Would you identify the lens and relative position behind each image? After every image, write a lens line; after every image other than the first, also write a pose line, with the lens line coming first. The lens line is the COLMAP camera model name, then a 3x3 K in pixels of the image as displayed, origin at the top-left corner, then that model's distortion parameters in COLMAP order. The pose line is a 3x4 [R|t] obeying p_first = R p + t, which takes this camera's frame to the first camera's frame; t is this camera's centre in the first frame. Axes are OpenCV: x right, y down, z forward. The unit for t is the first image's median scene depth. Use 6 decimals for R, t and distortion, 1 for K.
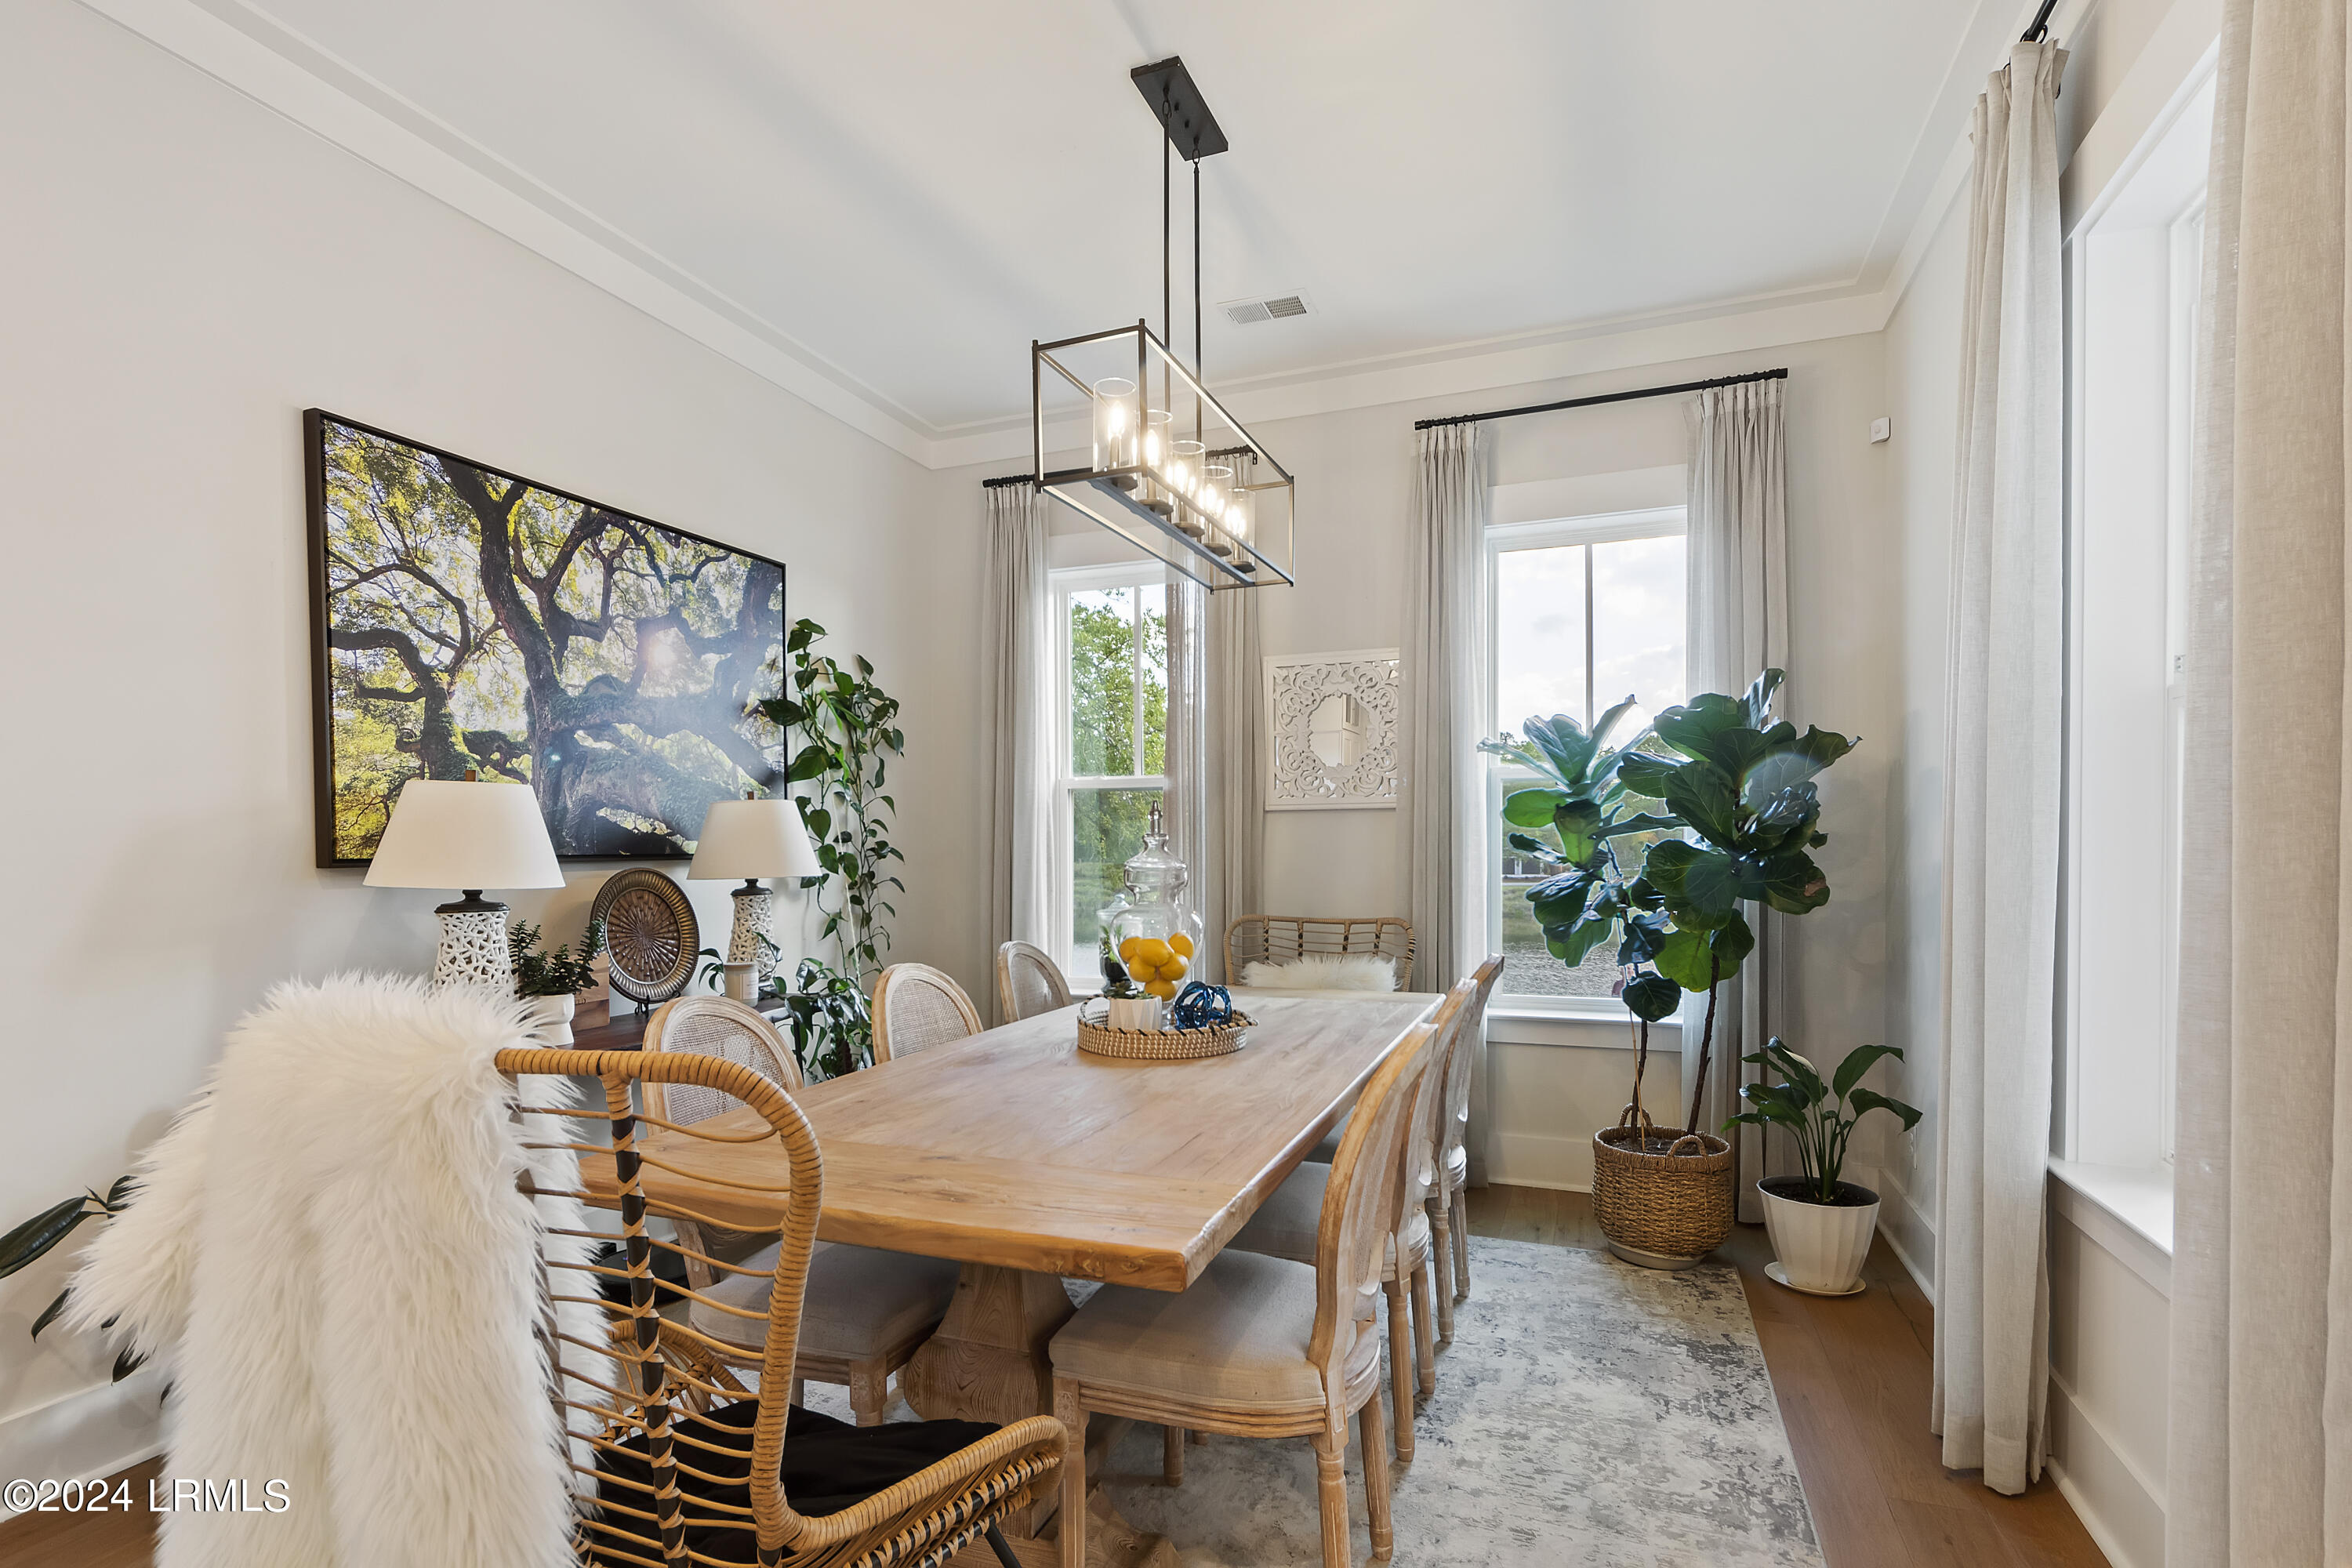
lens RADIAL K [[1107.6, 0, 1195.9], [0, 1107.6, 830.2], [0, 0, 1]] dist [0.002027, -0.000059]
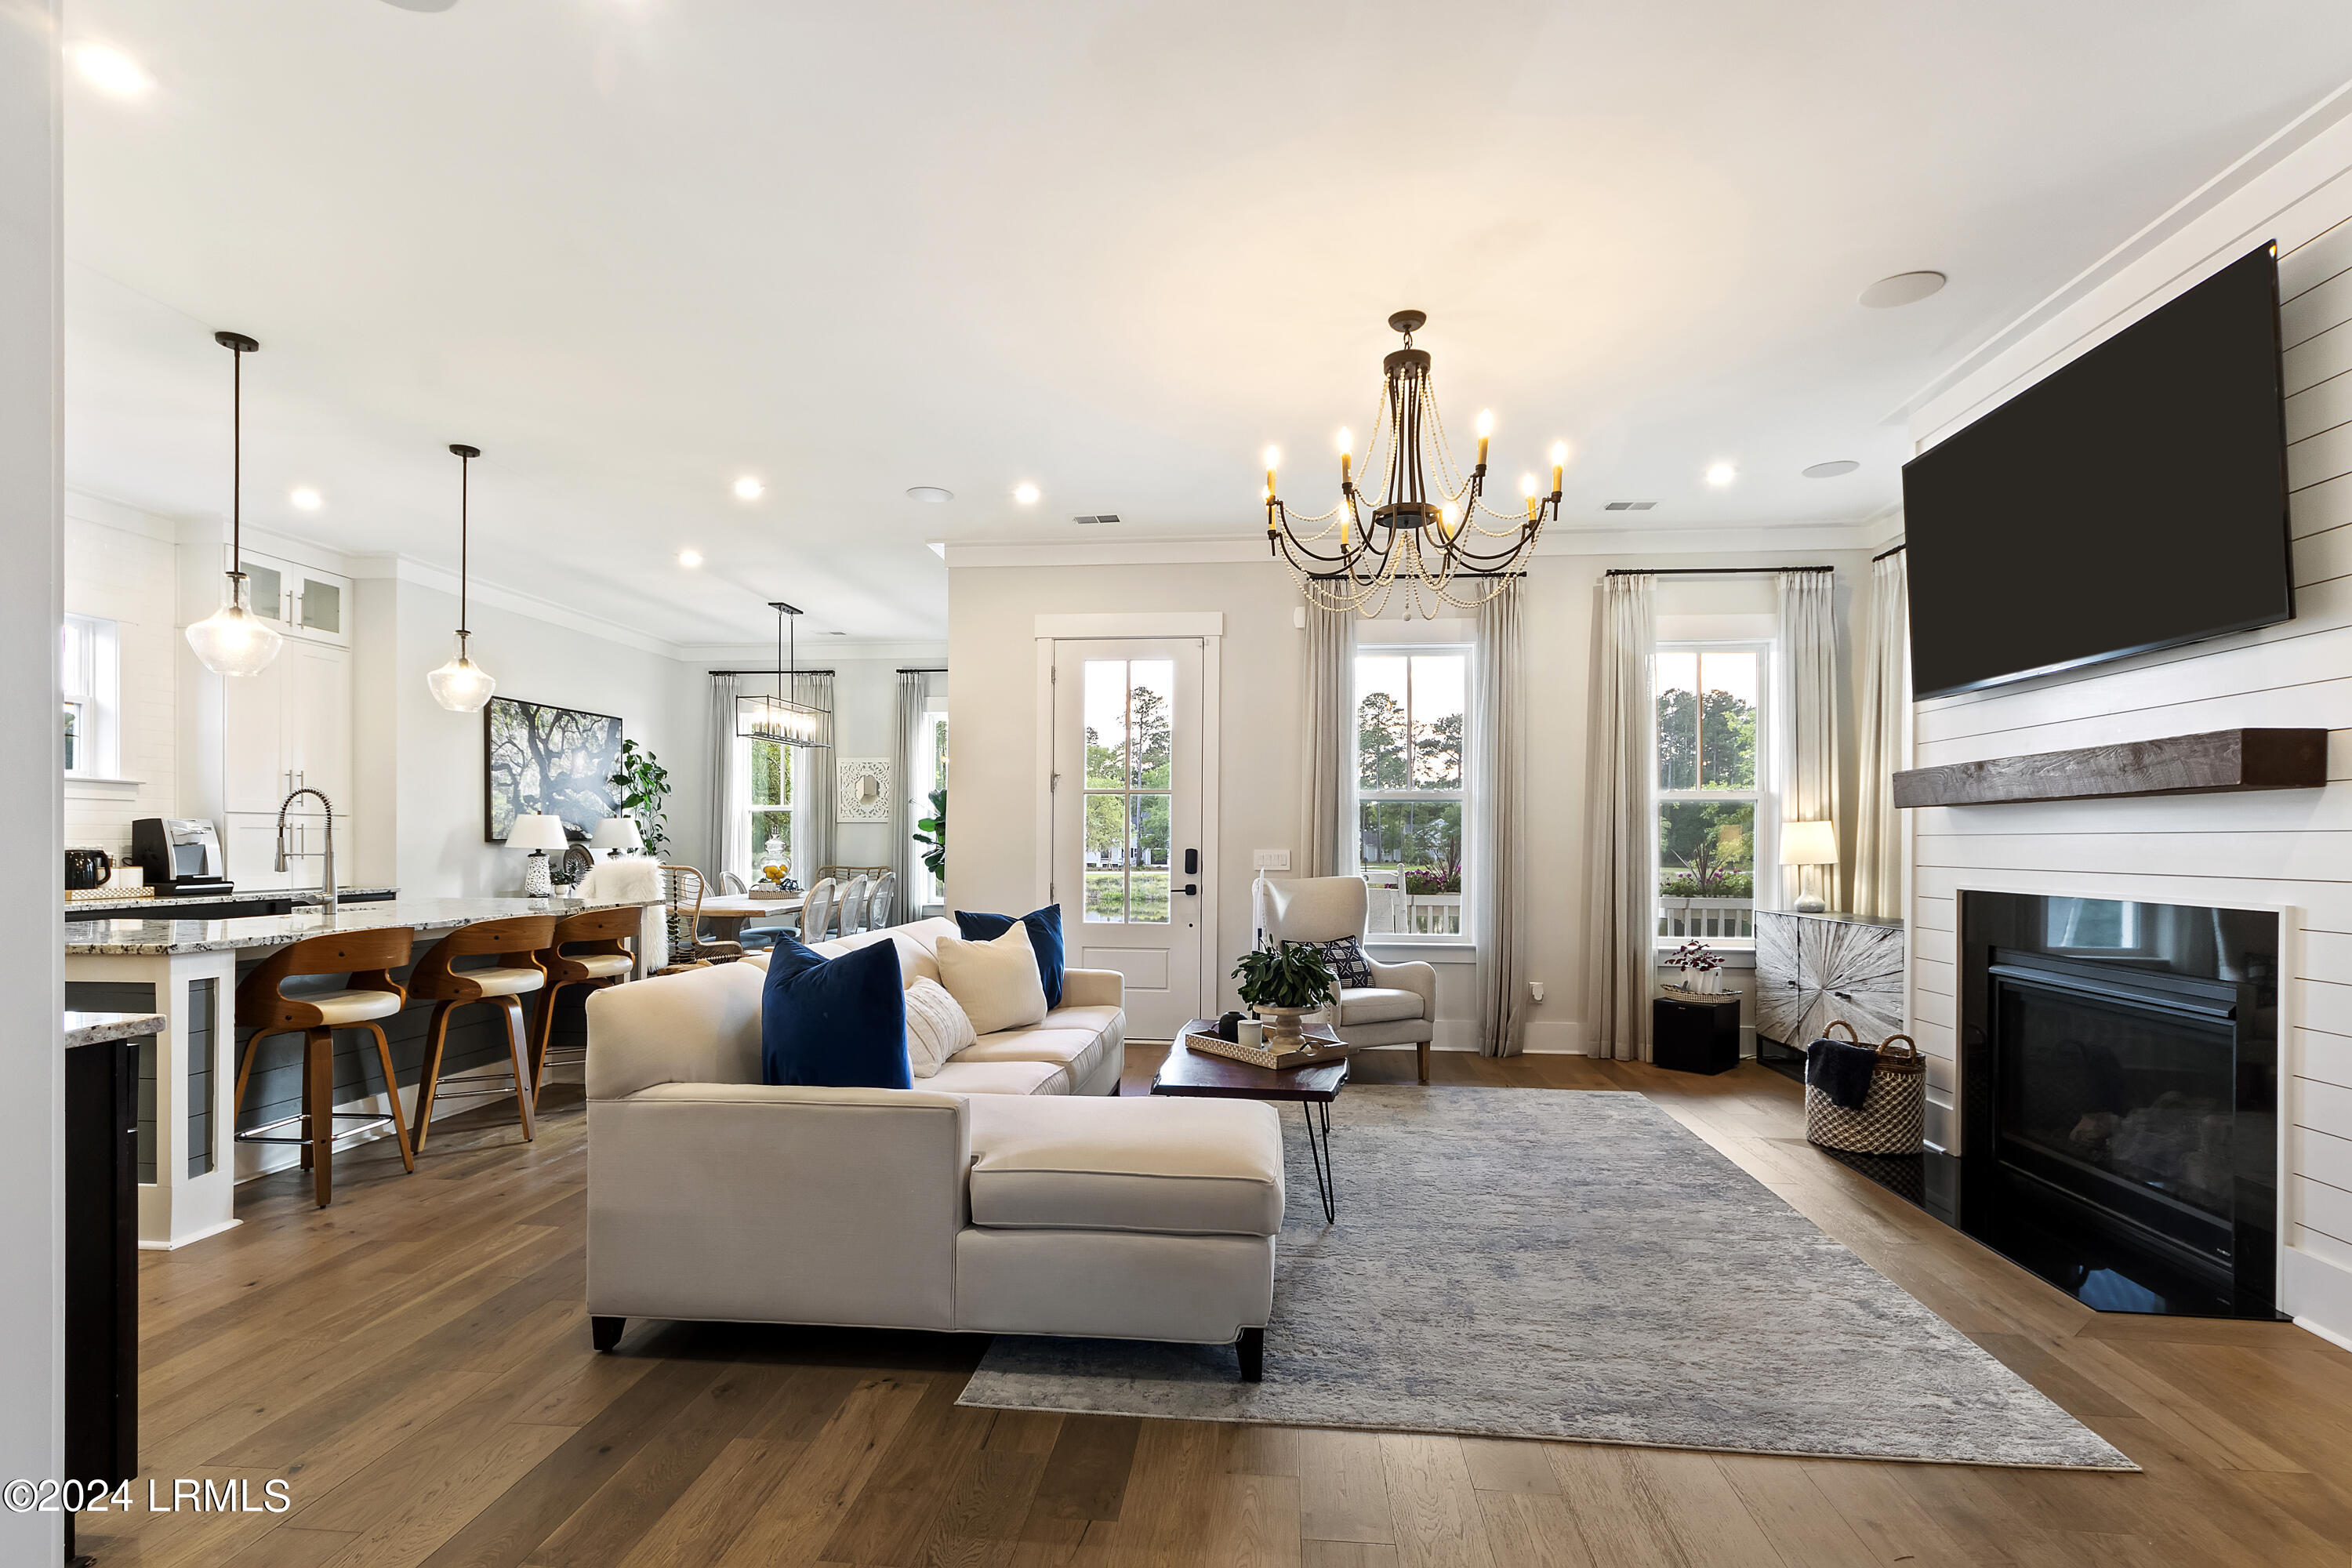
lens RADIAL K [[1107.6, 0, 1195.9], [0, 1107.6, 830.2], [0, 0, 1]] dist [0.002027, -0.000059]
pose [[0.965911, 0.008500, 0.258735, 0.242588], [-0.010643, 0.999920, 0.006886, -0.031274], [-0.258656, -0.009405, 0.965924, -1.894936]]
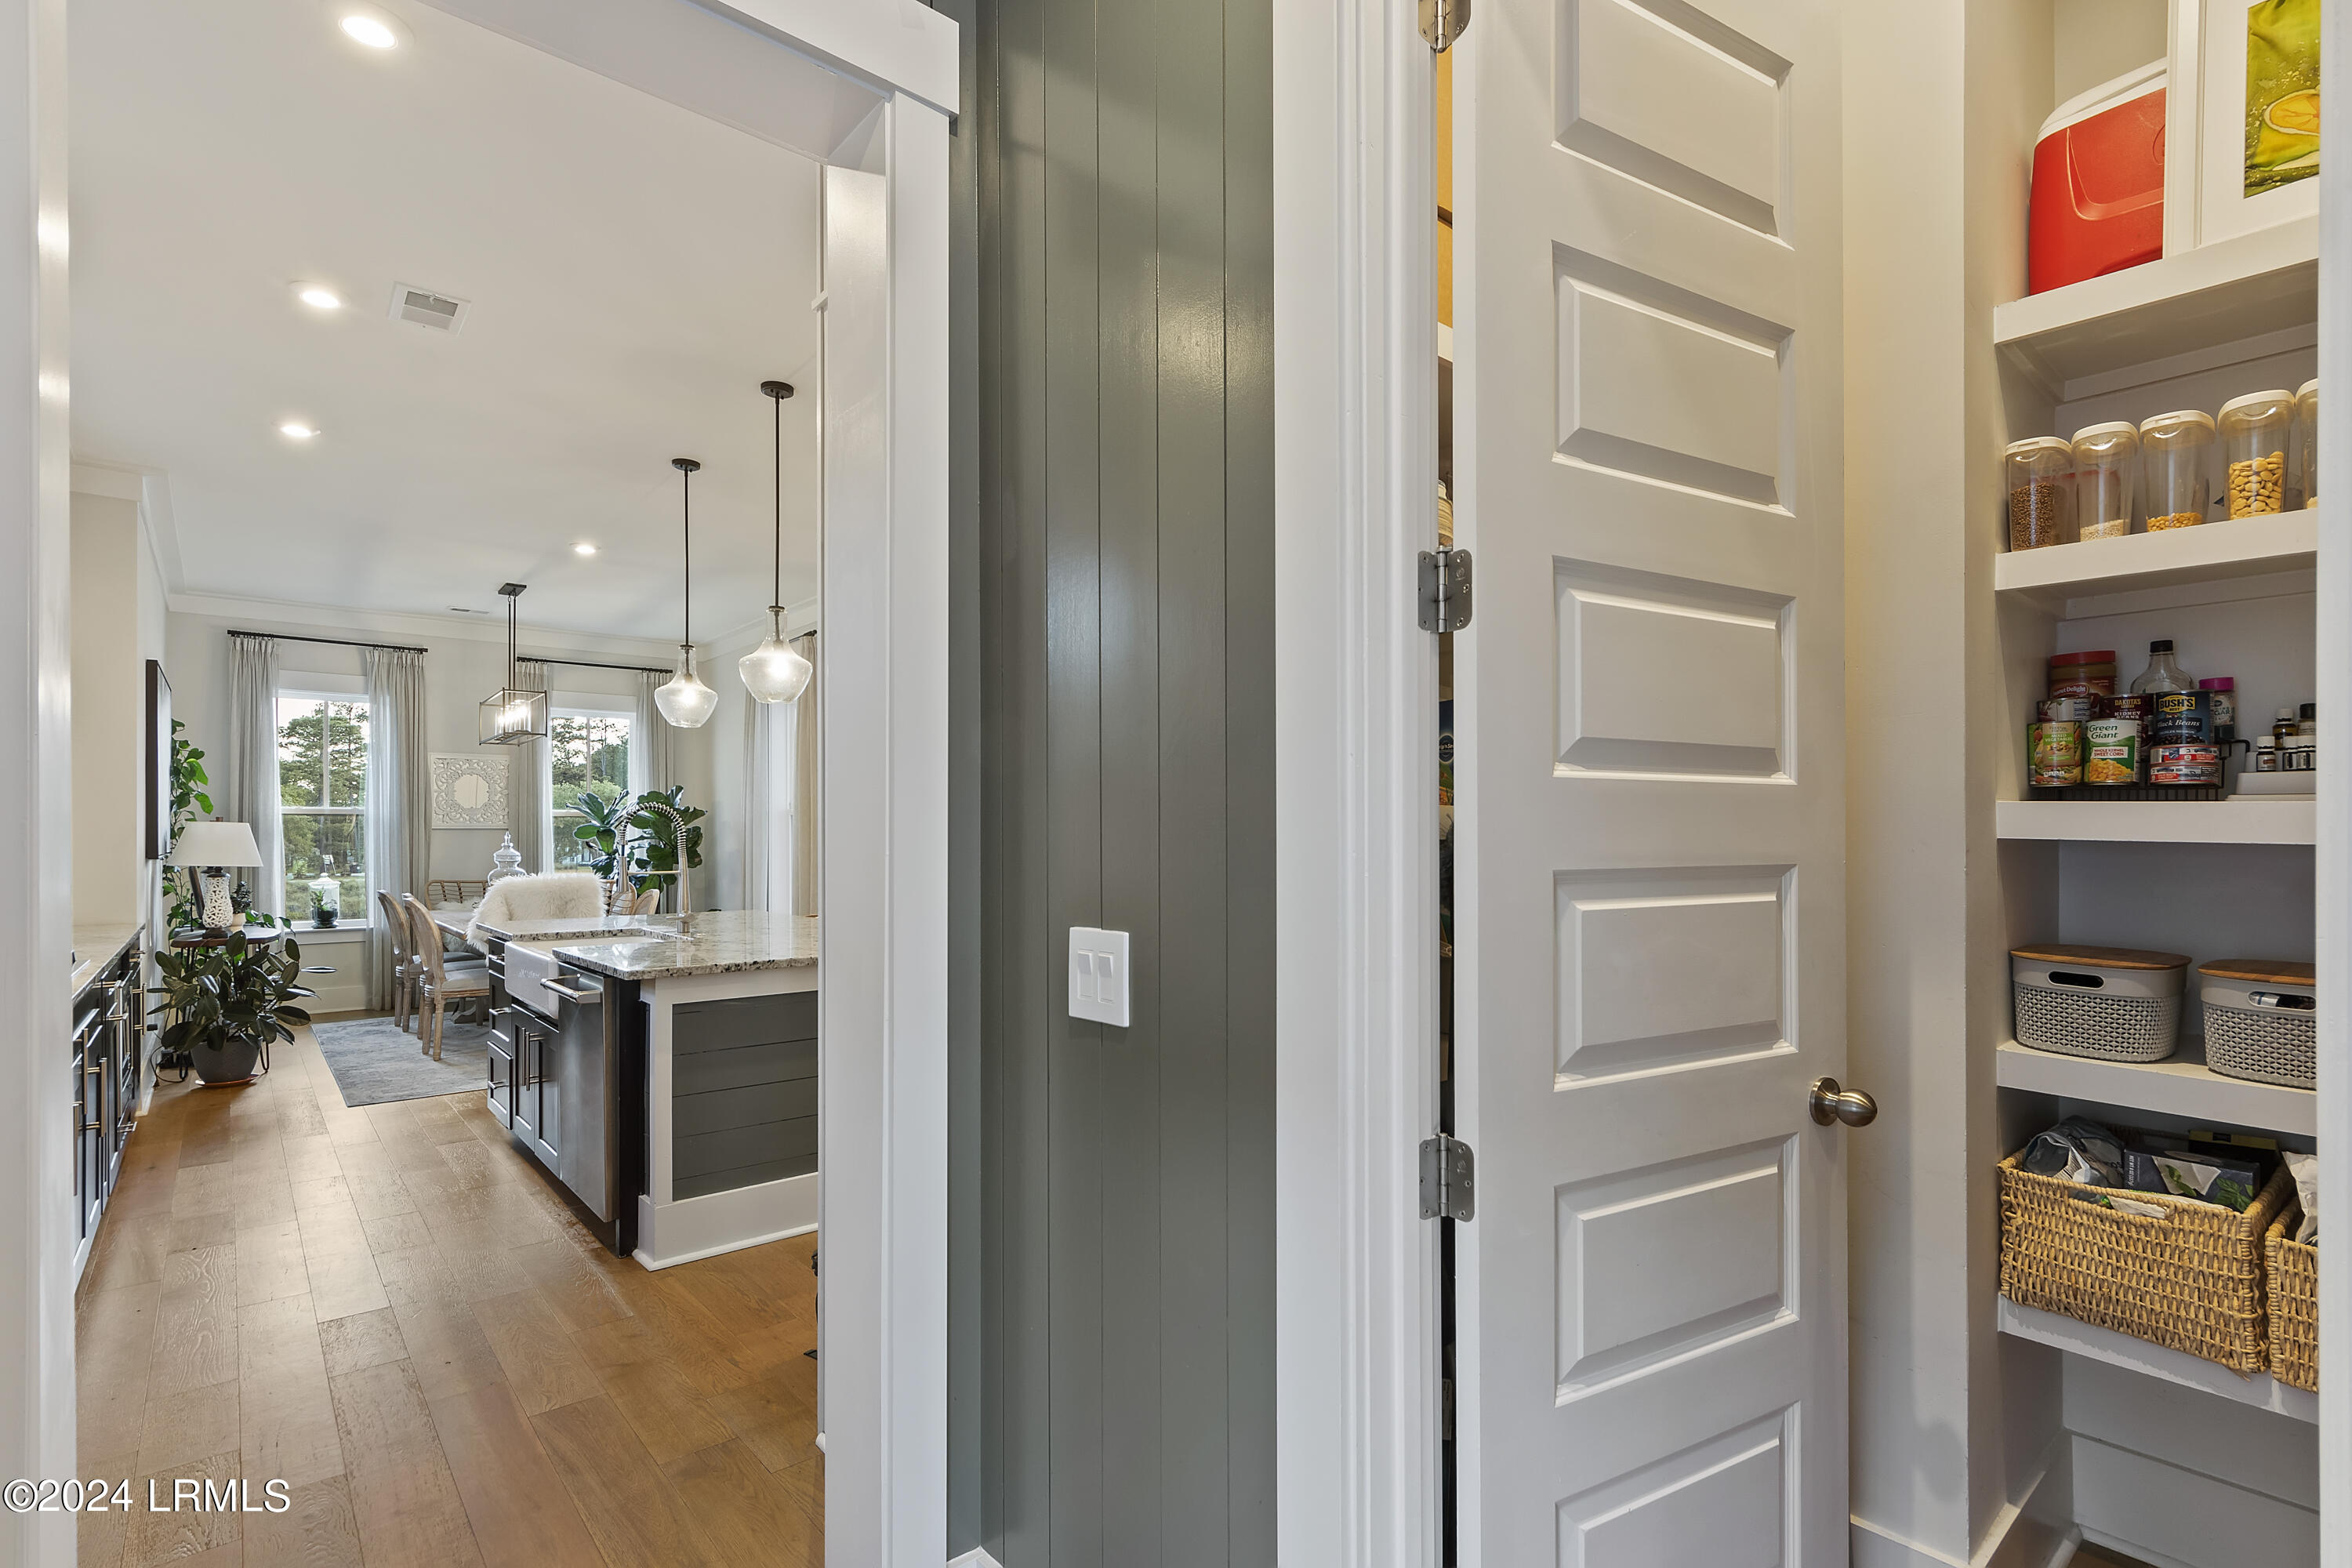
lens RADIAL K [[1107.6, 0, 1195.9], [0, 1107.6, 830.2], [0, 0, 1]] dist [0.002027, -0.000059]
pose [[0.473853, 0.011632, 0.880527, -1.316971], [-0.017775, 0.999835, -0.003642, -0.040070], [-0.880424, -0.013926, 0.473982, -1.496349]]
